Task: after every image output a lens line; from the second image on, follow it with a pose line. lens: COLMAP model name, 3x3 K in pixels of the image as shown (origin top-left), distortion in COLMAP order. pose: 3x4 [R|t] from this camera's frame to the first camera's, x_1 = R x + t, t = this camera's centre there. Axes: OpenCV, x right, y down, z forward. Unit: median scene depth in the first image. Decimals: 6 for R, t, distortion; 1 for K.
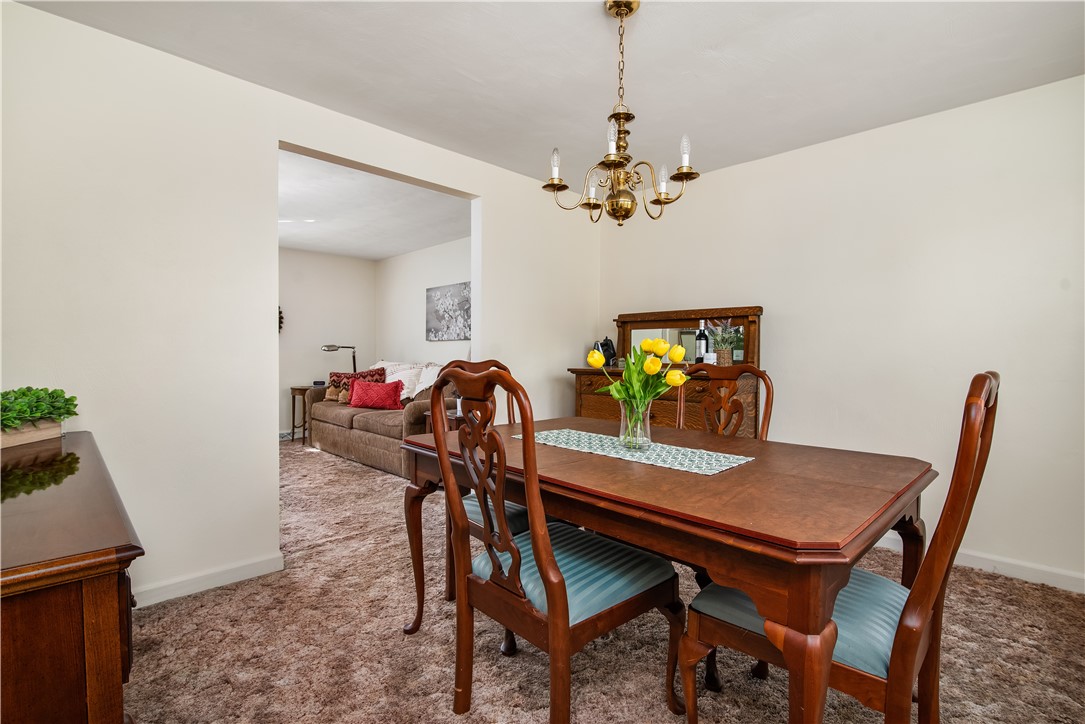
lens RADIAL K [[506.0, 0, 539.6], [0, 506.0, 356.0], [0, 0, 1]] dist [-0.012887, -0.000051]
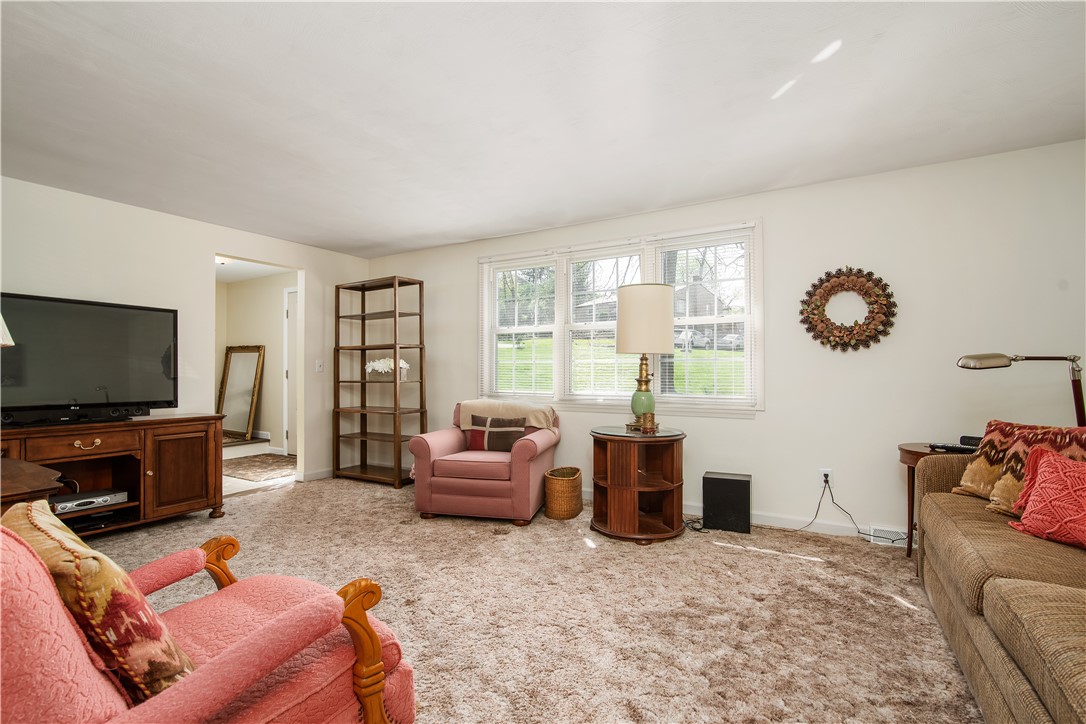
lens RADIAL K [[506.4, 0, 543.0], [0, 506.4, 367.1], [0, 0, 1]] dist [-0.012887, -0.000051]
pose [[0.263075, -0.009333, -0.964730, -0.123473], [-0.002309, 0.999944, -0.010303, -0.006397], [0.964773, 0.004939, 0.263039, 0.572343]]
